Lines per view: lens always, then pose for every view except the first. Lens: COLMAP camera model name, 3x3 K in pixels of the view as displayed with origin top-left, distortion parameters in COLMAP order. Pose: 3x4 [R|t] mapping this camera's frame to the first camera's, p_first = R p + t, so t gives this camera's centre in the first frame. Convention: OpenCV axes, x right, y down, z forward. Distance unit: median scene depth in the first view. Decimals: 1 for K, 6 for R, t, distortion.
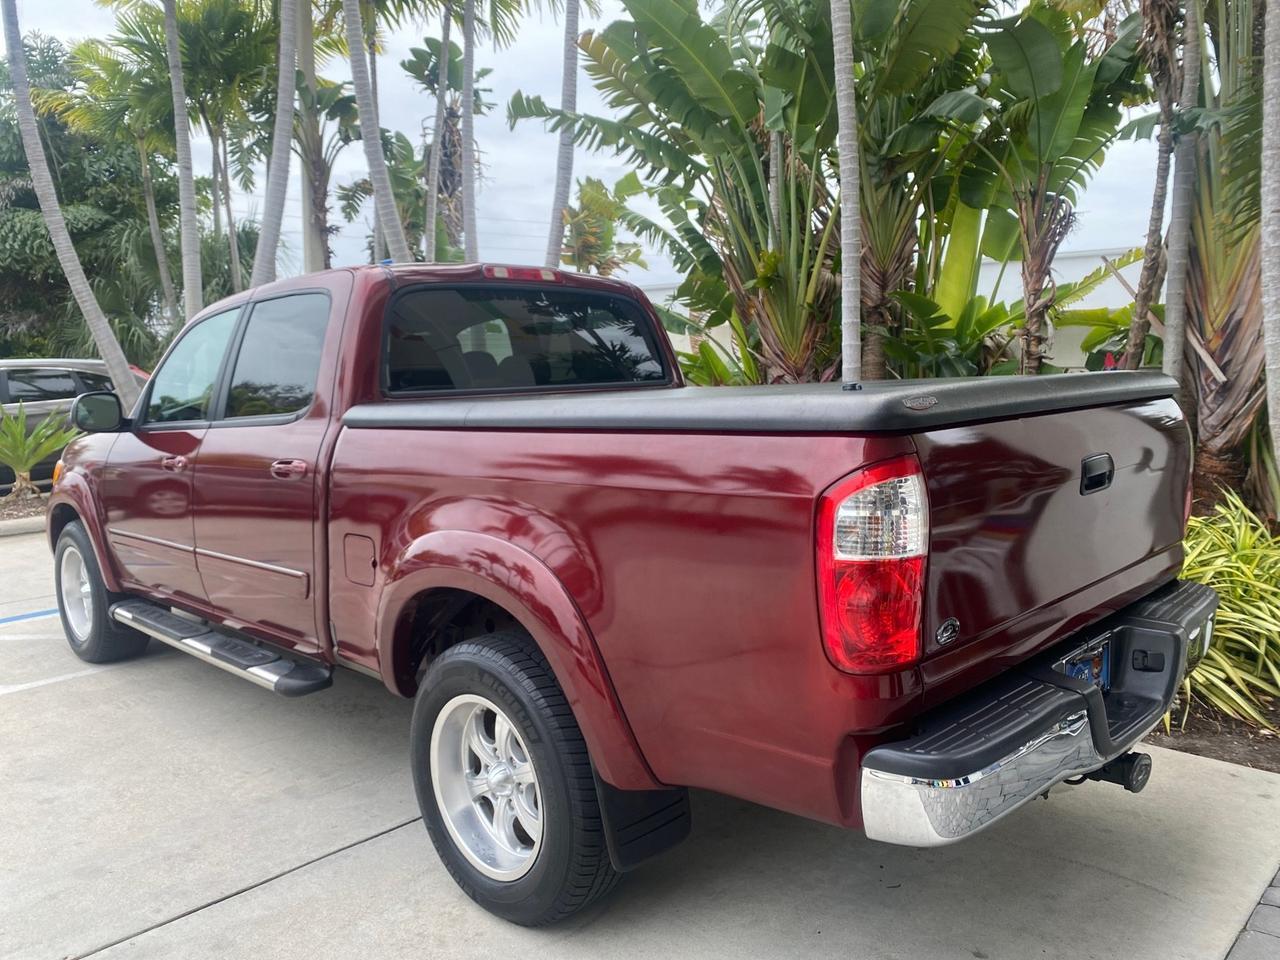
lens RADIAL K [[983.3, 0, 643.2], [0, 983.3, 479.5], [0, 0, 1]] dist [0.023976, -0.021038]
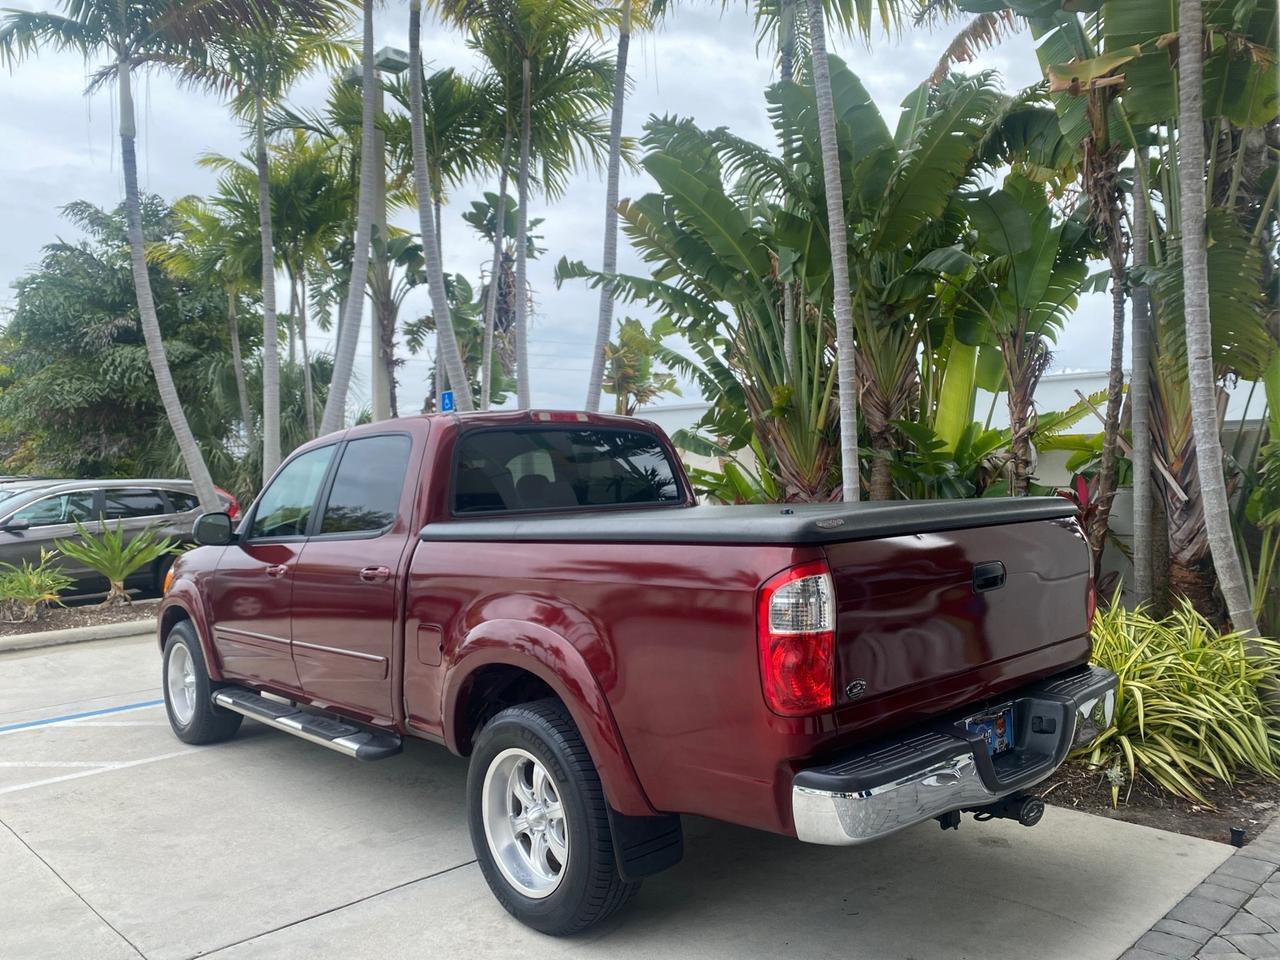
lens RADIAL K [[983.3, 0, 641.4], [0, 983.3, 475.5], [0, 0, 1]] dist [0.023976, -0.021038]
pose [[0.998769, -0.003355, -0.049483, 0.025901], [-0.002554, 0.992907, -0.118864, 0.007696], [0.049531, 0.118844, 0.991677, -0.146413]]
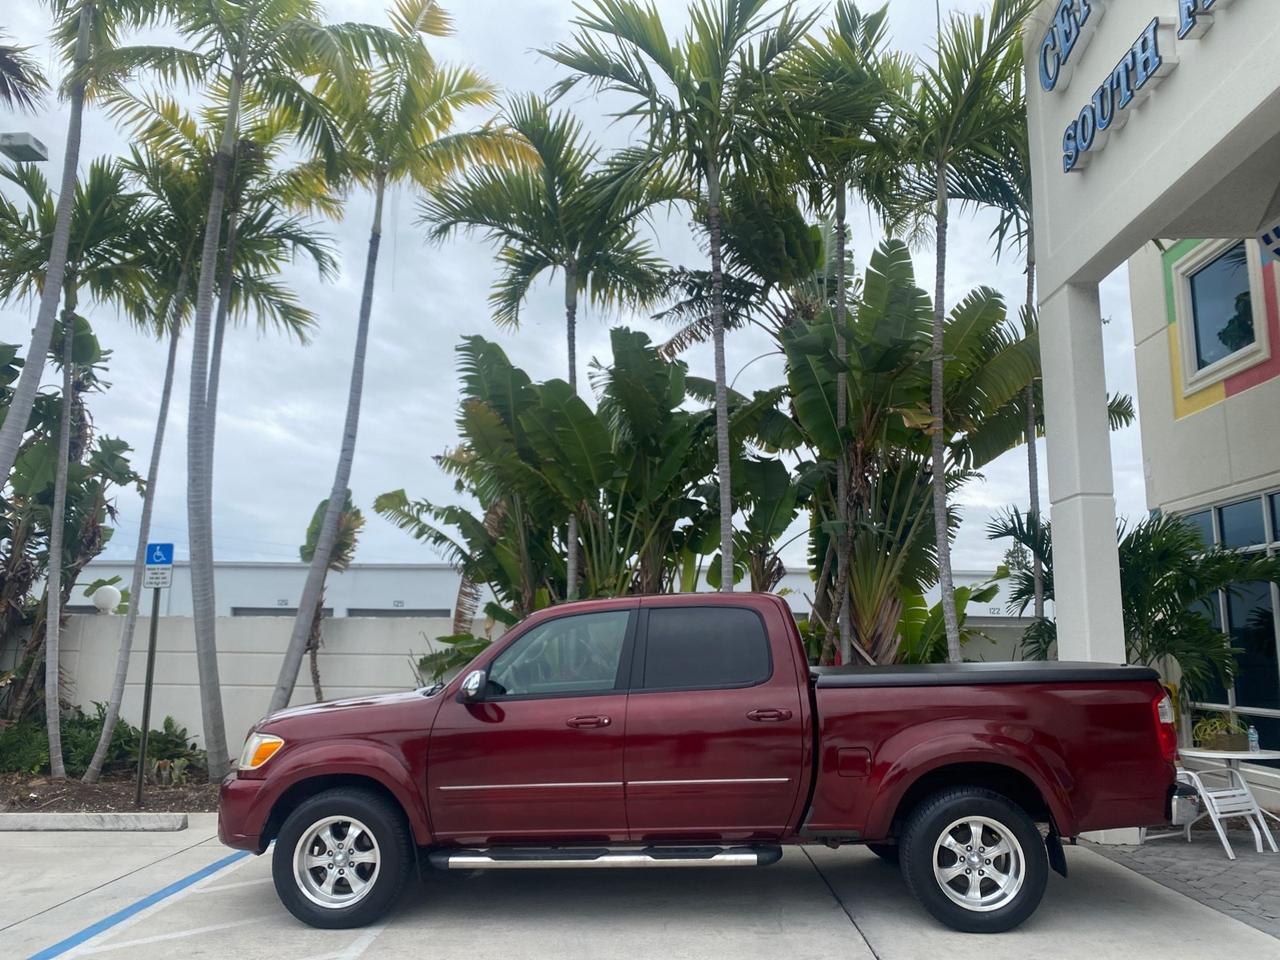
lens RADIAL K [[983.3, 0, 640.0], [0, 983.3, 477.1], [0, 0, 1]] dist [0.023976, -0.021038]
pose [[0.741506, 0.129821, 0.658267, -0.991544], [0.065213, 0.962512, -0.263283, 0.015068], [-0.667769, 0.238154, 0.705243, -0.078324]]
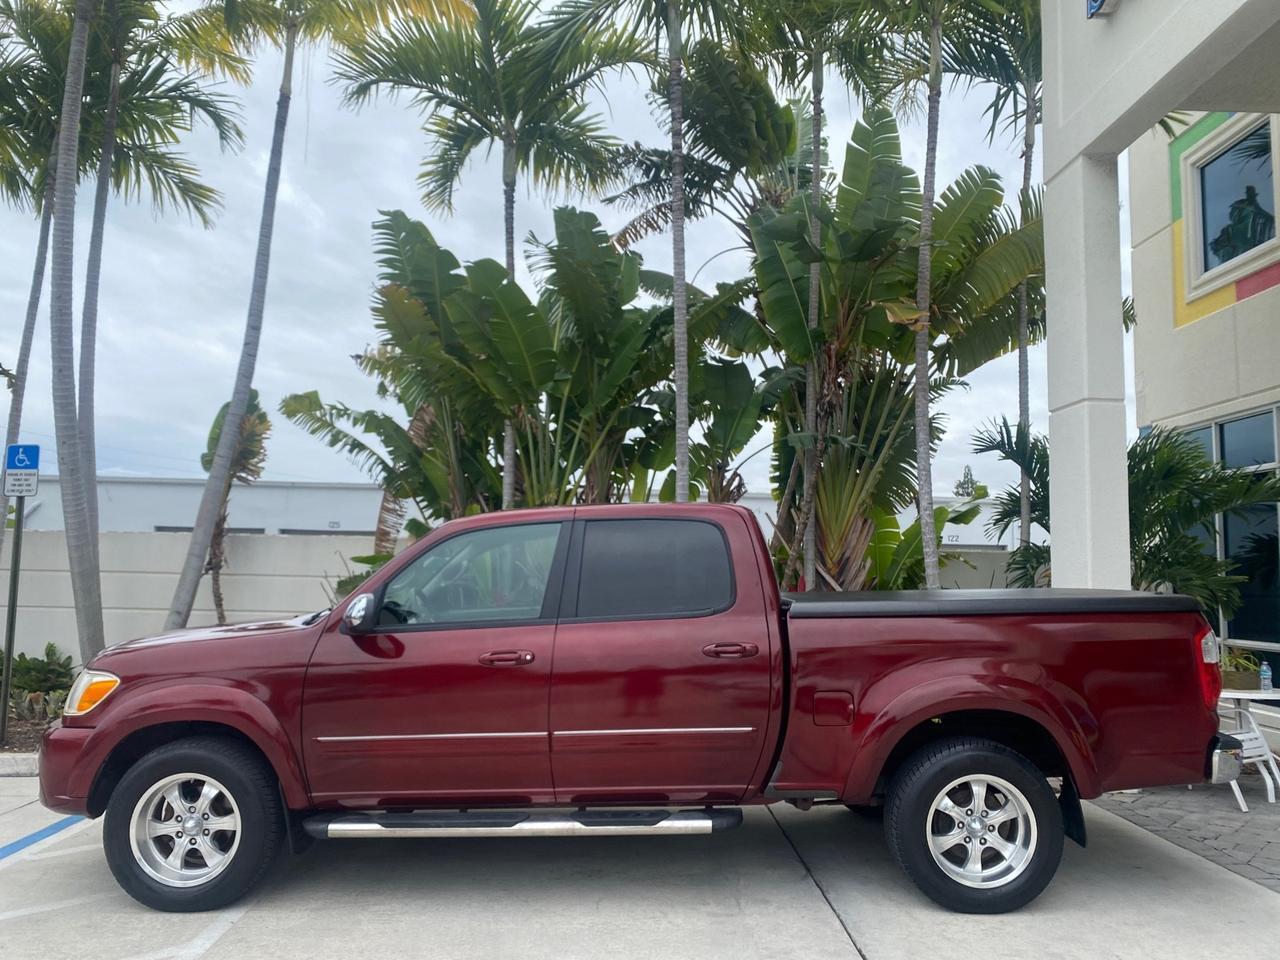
lens RADIAL K [[983.3, 0, 640.0], [0, 983.3, 478.7], [0, 0, 1]] dist [0.023976, -0.021038]
pose [[0.708645, 0.090404, 0.699749, -0.836656], [0.060770, 0.980251, -0.188187, 0.001817], [-0.702943, 0.175881, 0.689156, 0.066661]]
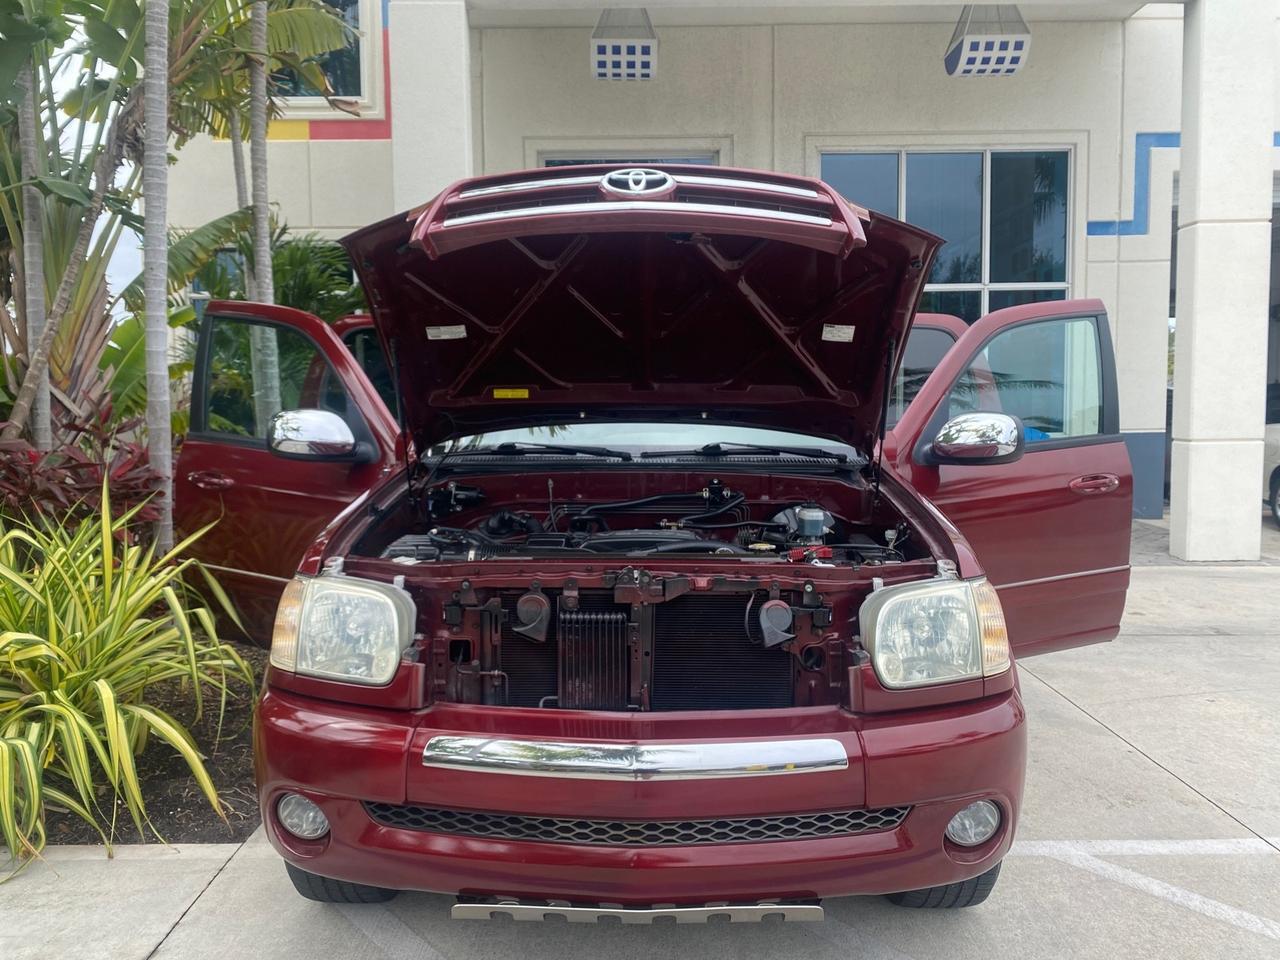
lens RADIAL K [[983.3, 0, 639.7], [0, 983.3, 477.0], [0, 0, 1]] dist [0.023976, -0.021038]
pose [[-0.690948, -0.042886, 0.721631, -0.771210], [0.103464, 0.982095, 0.157430, -0.146928], [-0.715462, 0.183439, -0.674140, 1.352816]]
